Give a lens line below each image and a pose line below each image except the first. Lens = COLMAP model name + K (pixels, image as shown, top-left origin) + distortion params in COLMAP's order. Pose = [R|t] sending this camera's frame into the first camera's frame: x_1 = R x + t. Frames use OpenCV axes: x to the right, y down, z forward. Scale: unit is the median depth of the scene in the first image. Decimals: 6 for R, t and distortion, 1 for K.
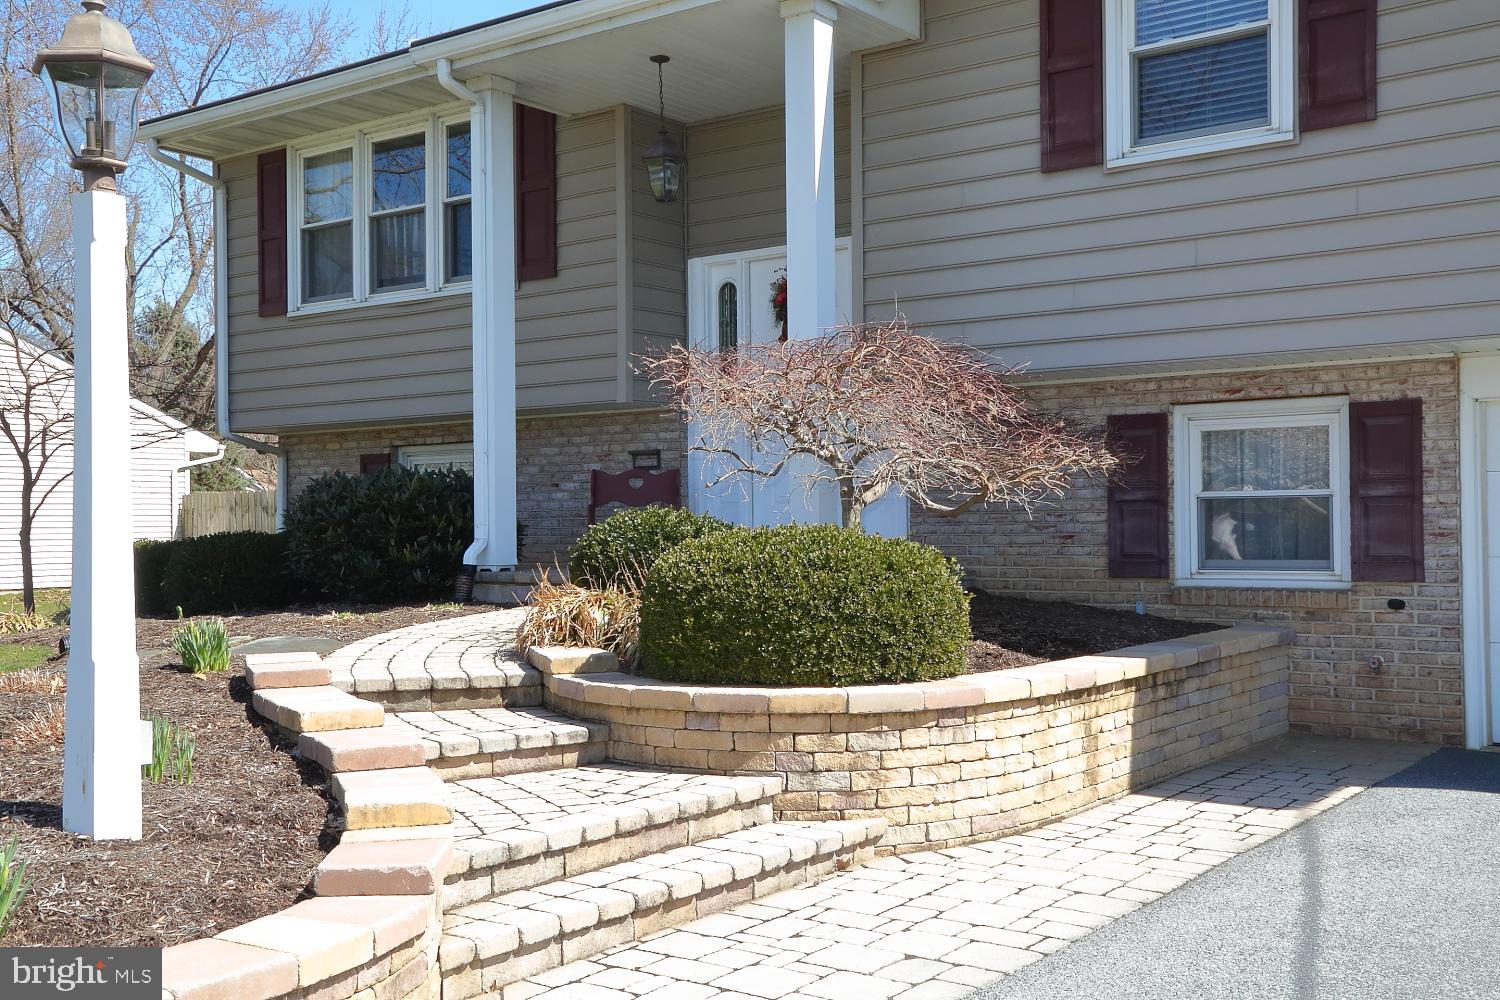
lens RADIAL K [[1512.6, 0, 751.4], [0, 1512.6, 513.9], [0, 0, 1]] dist [0.003993, 0.120942]
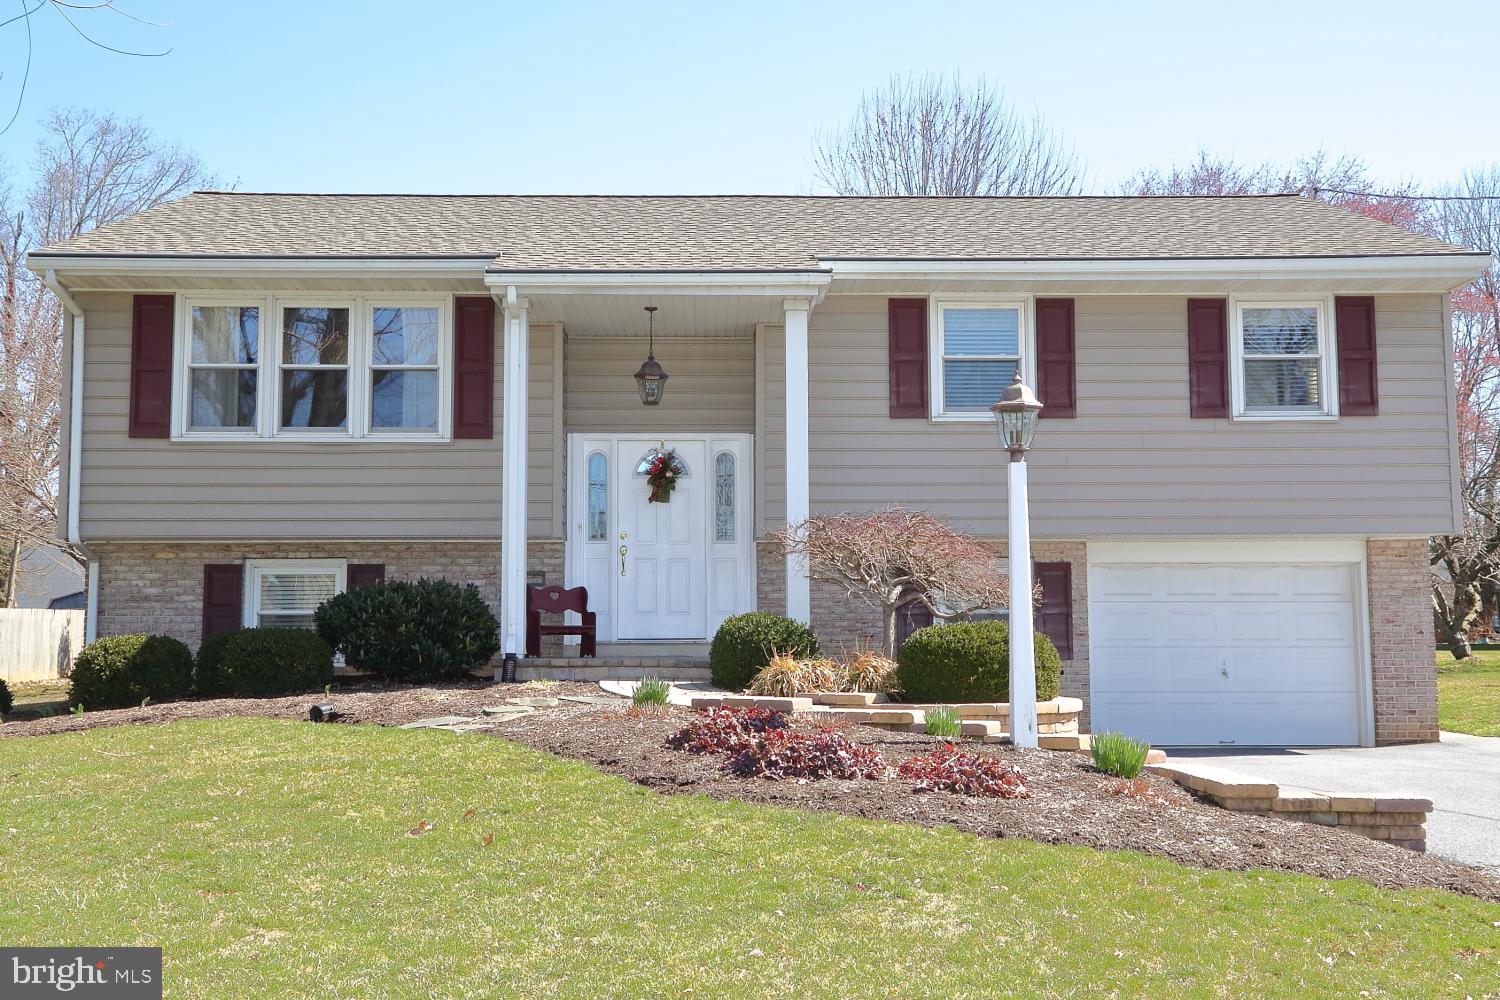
lens RADIAL K [[1512.6, 0, 751.4], [0, 1512.6, 513.9], [0, 0, 1]] dist [0.003993, 0.120942]
pose [[0.797156, 0.058536, 0.600929, -1.003381], [-0.007834, 0.996208, -0.086648, 0.030193], [-0.603722, 0.064364, 0.794592, -0.254066]]
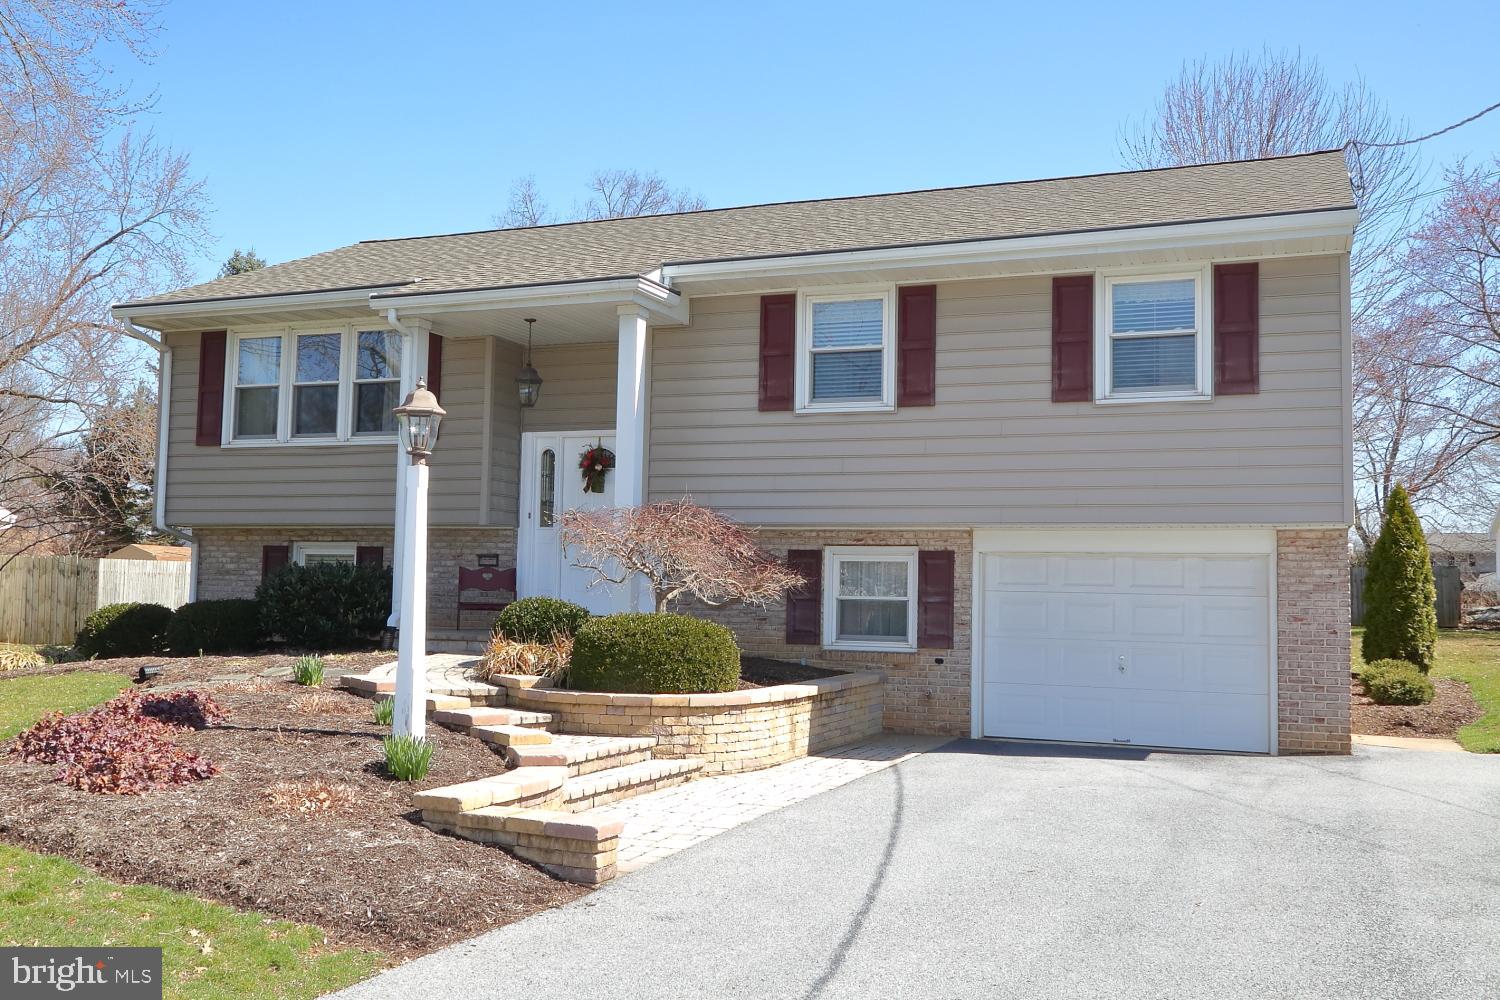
lens RADIAL K [[1333.1, 0, 751.0], [0, 1333.1, 520.6], [0, 0, 1]] dist [-0.015174, 0.006096]
pose [[0.966454, 0.044895, 0.252885, -0.216383], [-0.032353, 0.998042, -0.053537, -0.017086], [-0.254793, 0.043560, 0.966014, -0.519374]]
